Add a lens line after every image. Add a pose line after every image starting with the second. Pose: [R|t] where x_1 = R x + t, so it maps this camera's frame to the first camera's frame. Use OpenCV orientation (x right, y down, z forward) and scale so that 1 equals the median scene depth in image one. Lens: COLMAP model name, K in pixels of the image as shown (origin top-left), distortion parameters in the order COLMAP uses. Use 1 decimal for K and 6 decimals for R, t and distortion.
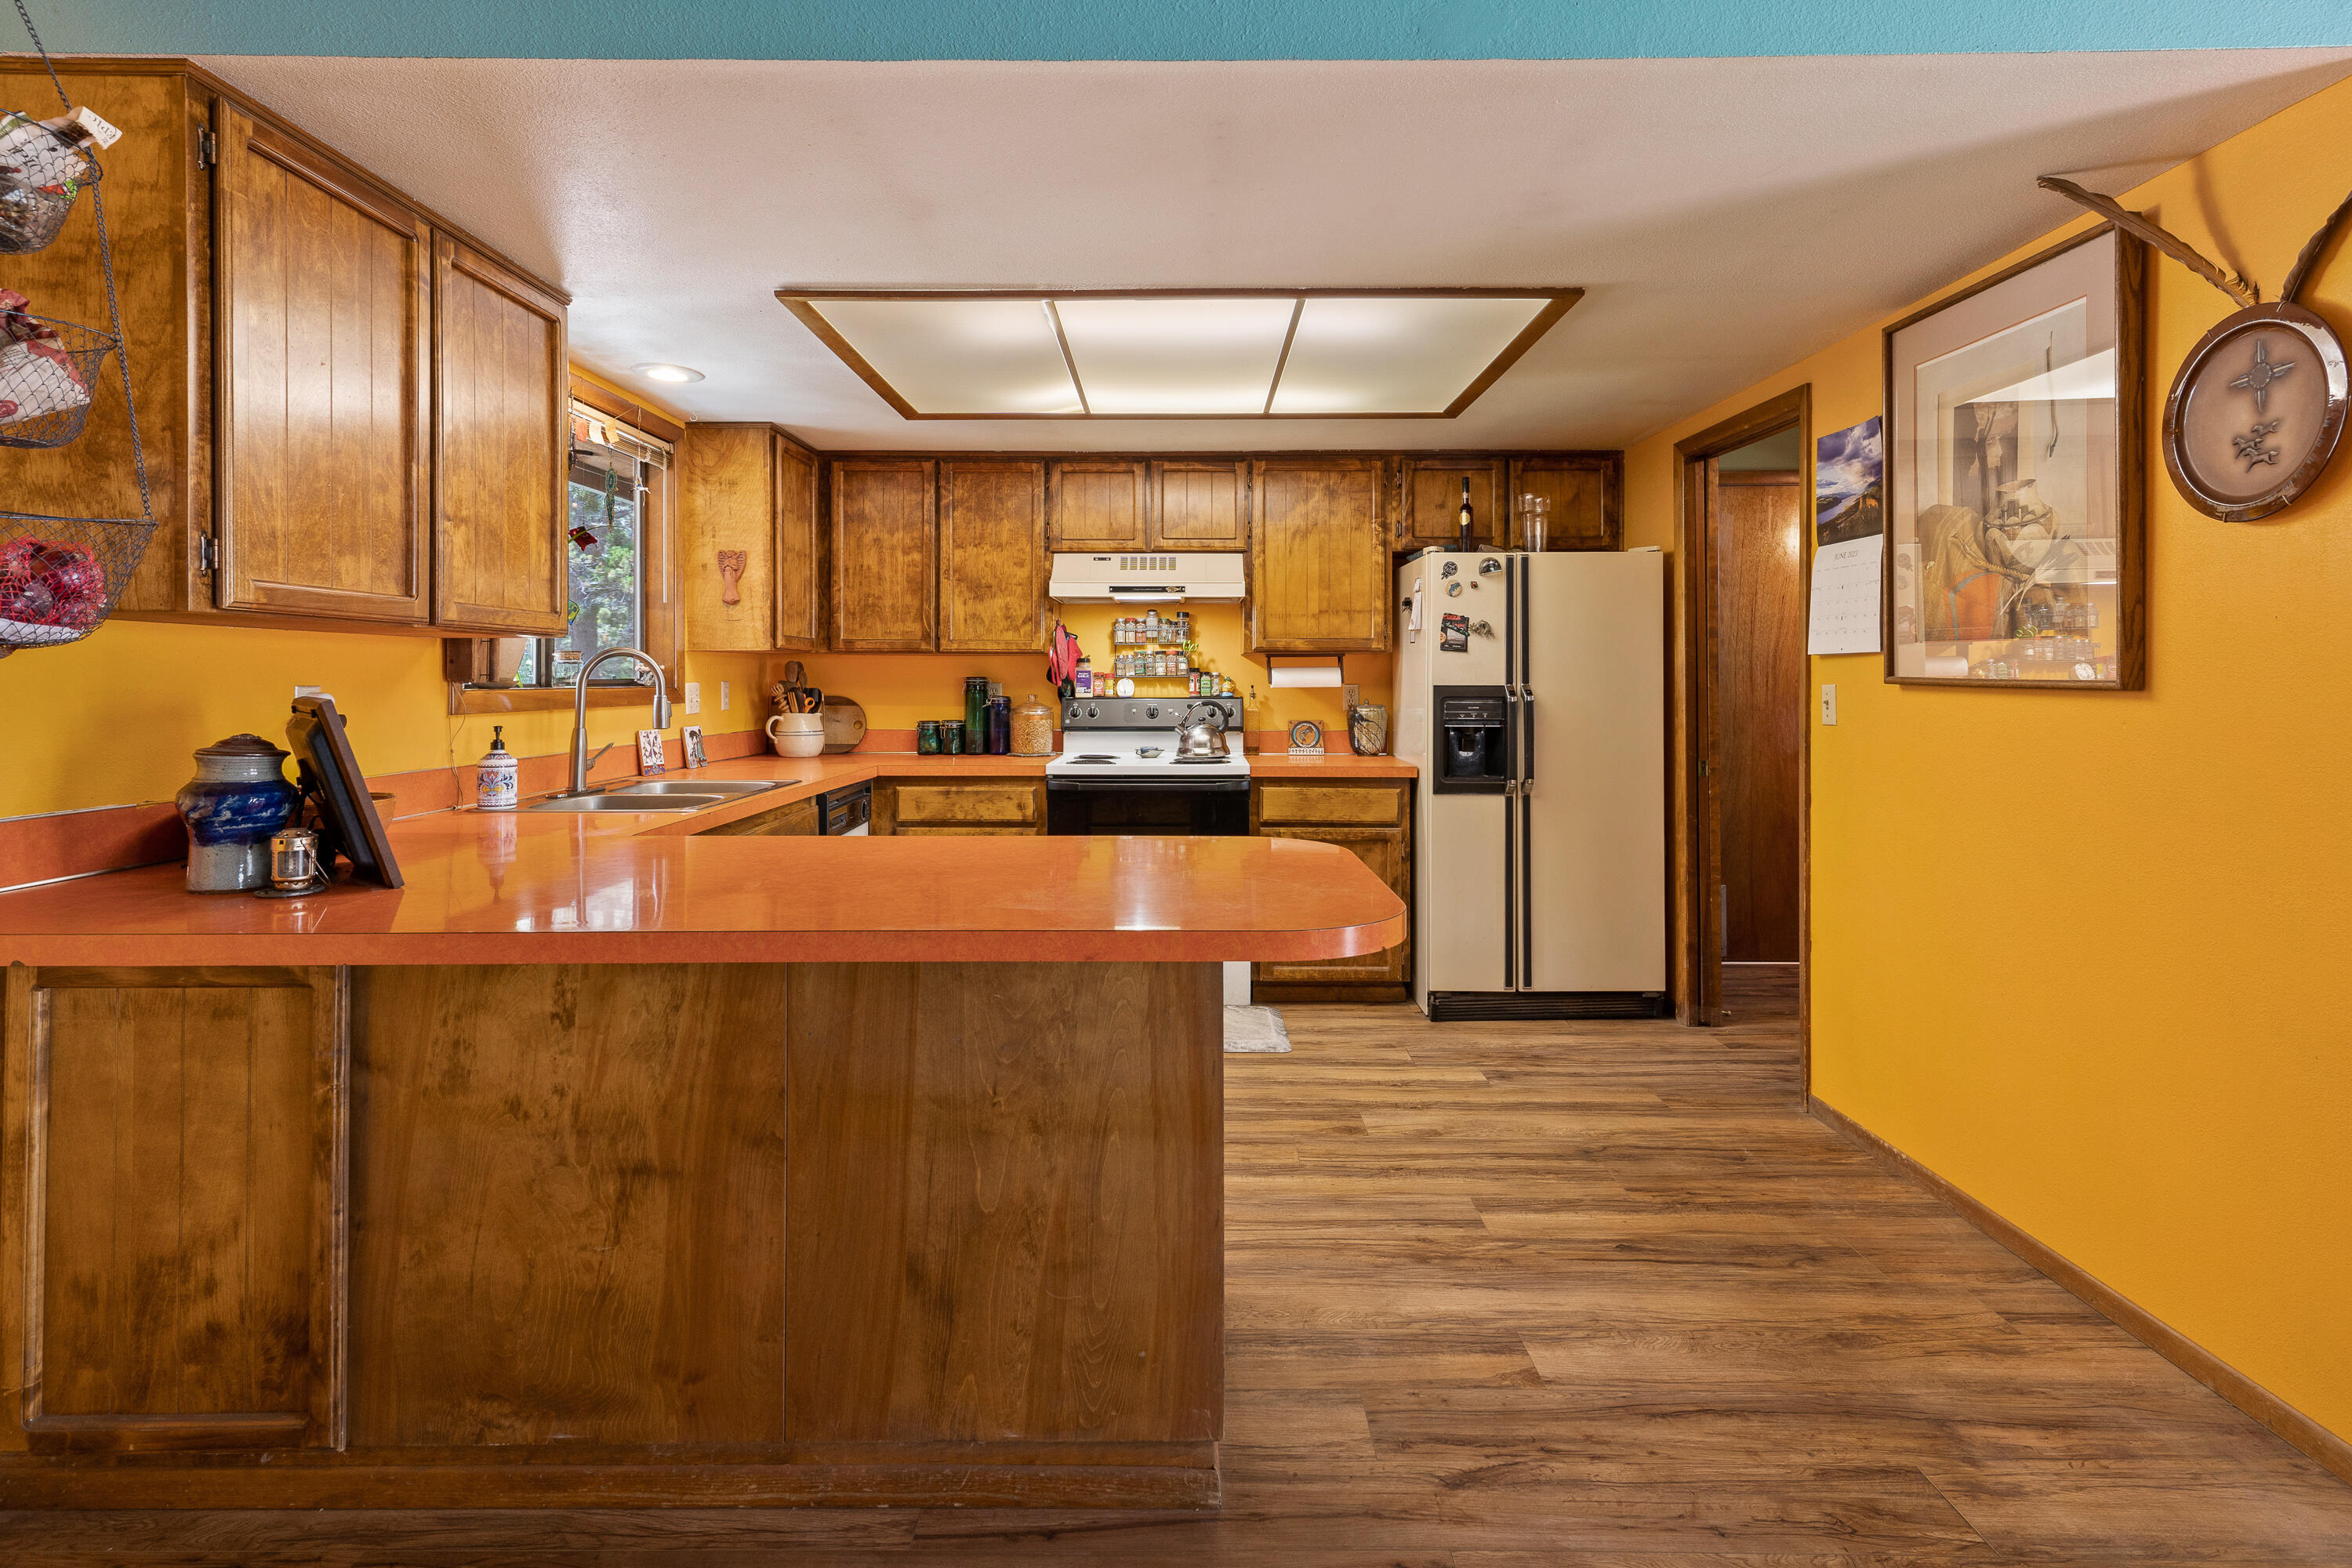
lens RADIAL K [[1156.8, 0, 1167.0], [0, 1156.8, 686.5], [0, 0, 1]] dist [0.012926, 0.000332]
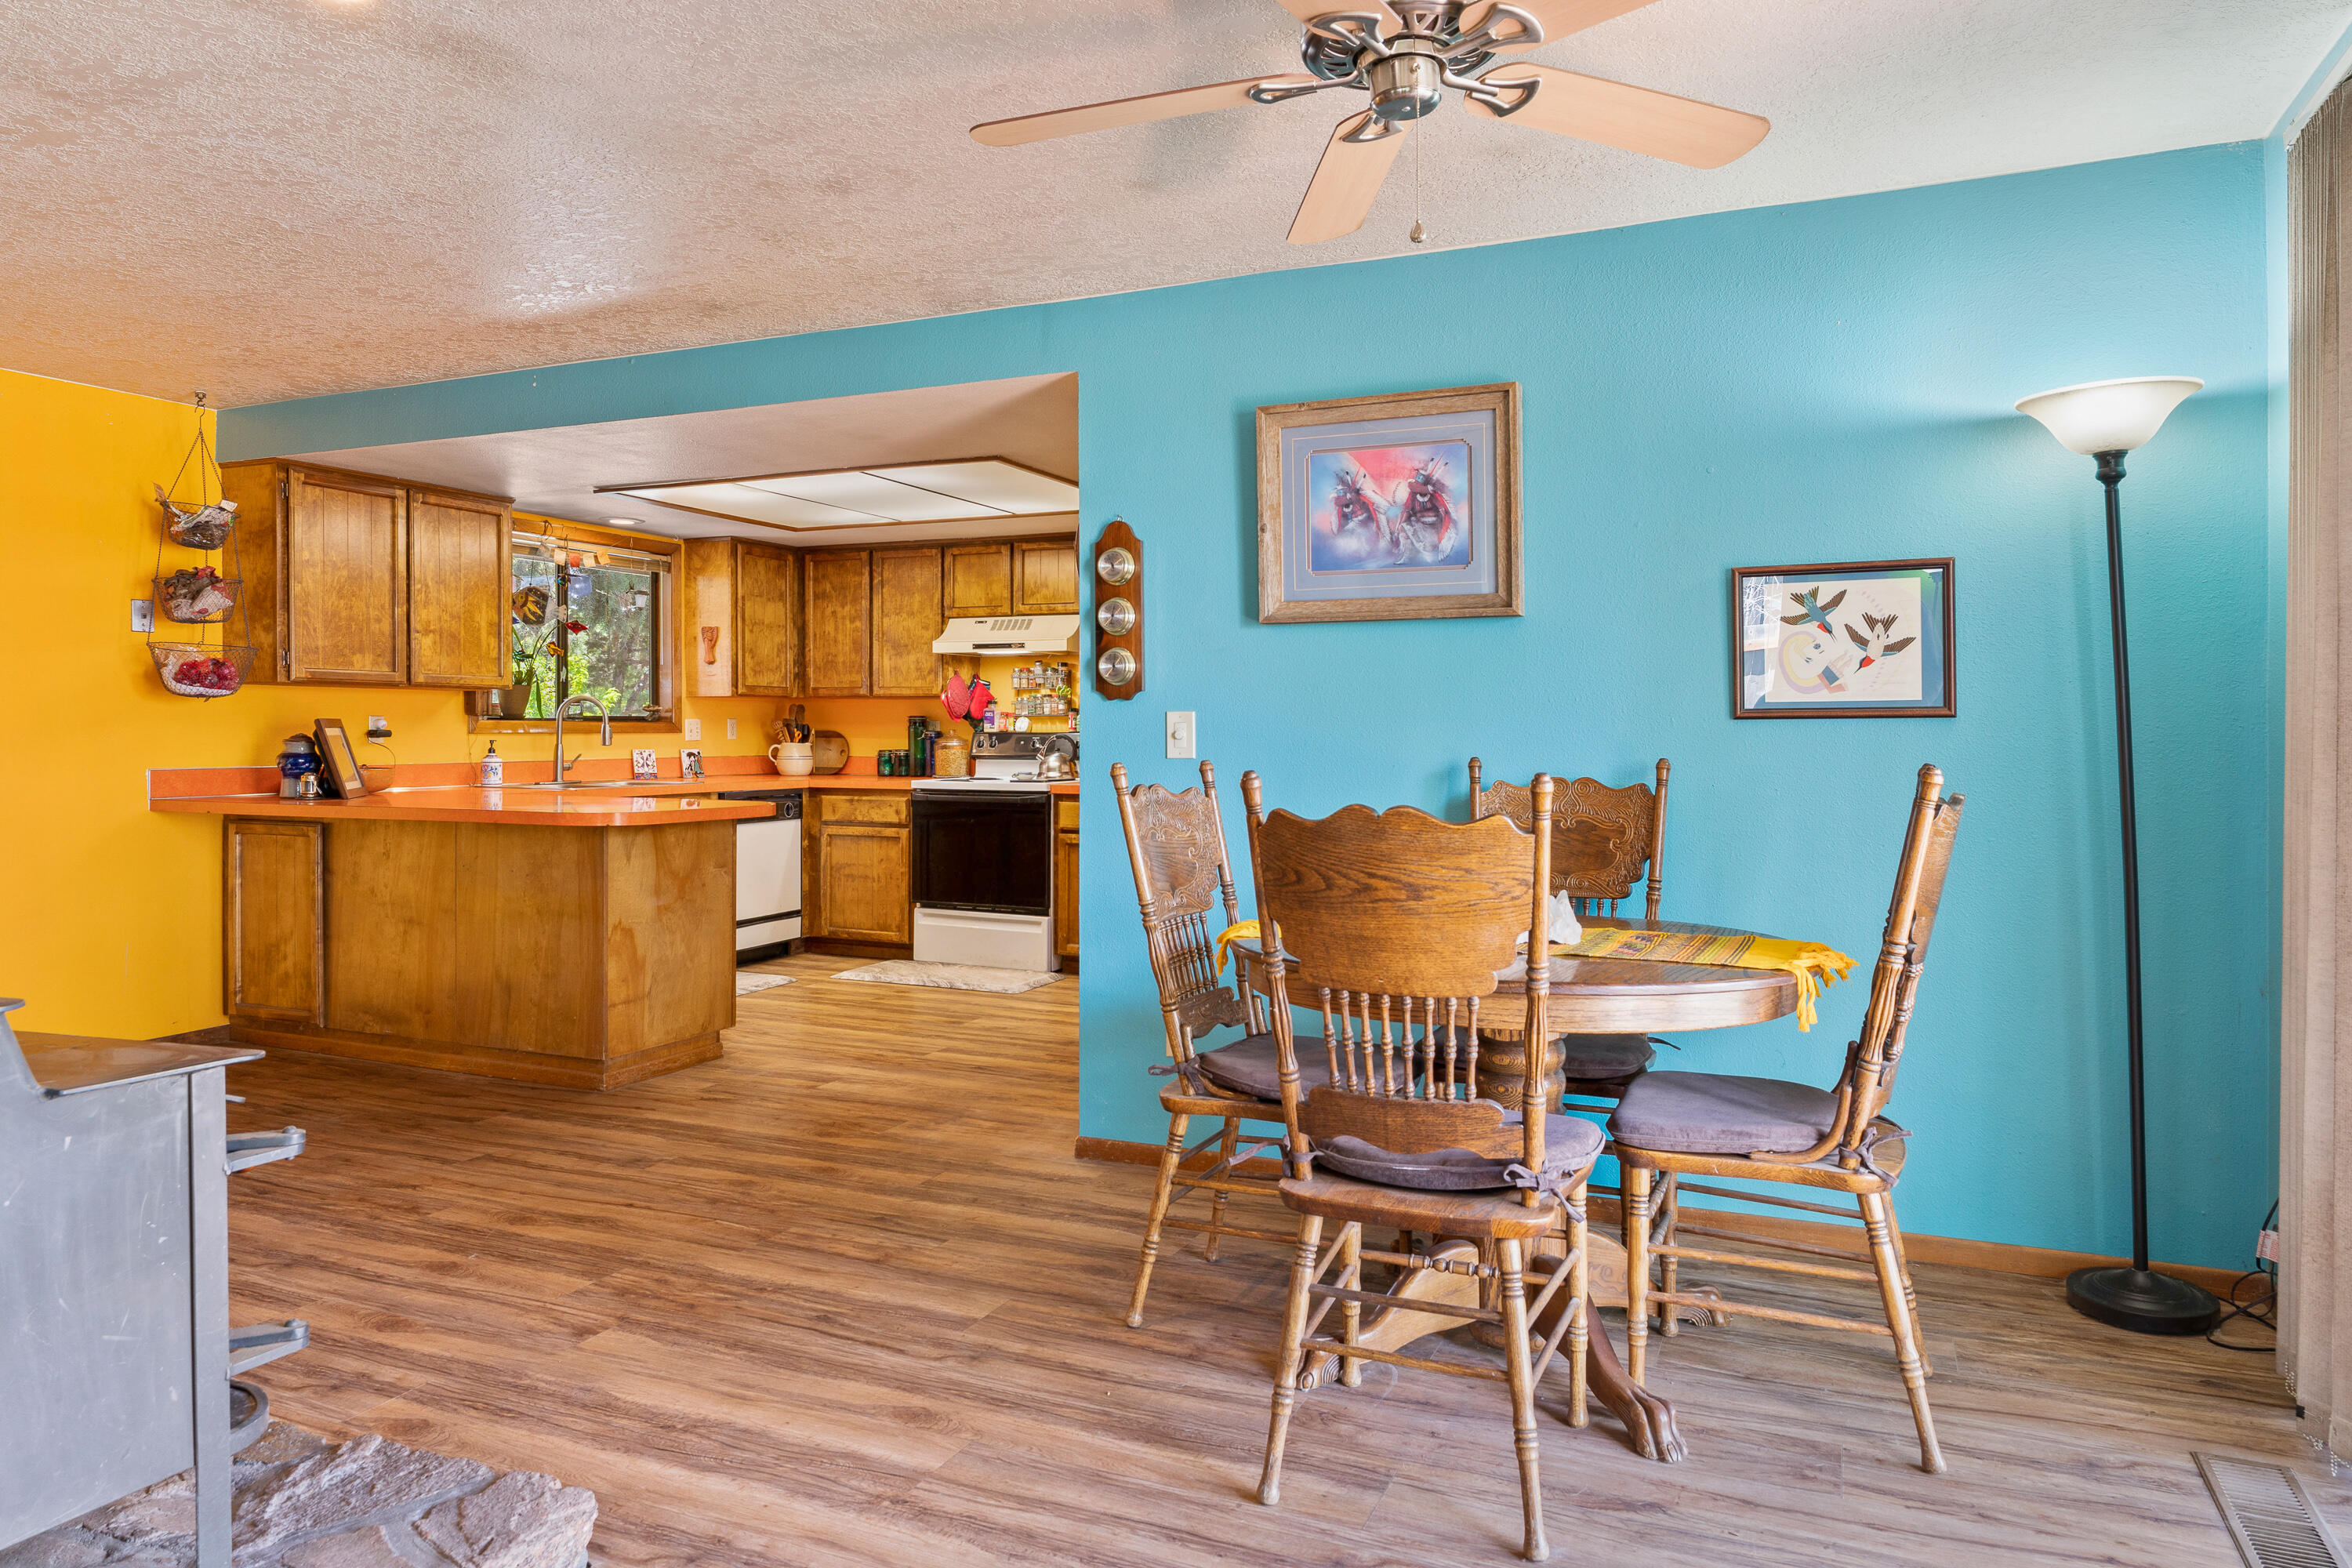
lens RADIAL K [[1498.7, 0, 1187.1], [0, 1498.7, 769.6], [0, 0, 1]] dist [0.000250, 0.001872]
pose [[0.918407, 0.013005, -0.395422, 1.516524], [-0.005192, 0.999770, 0.020822, 0.030247], [0.395602, -0.017070, 0.918263, -0.796544]]
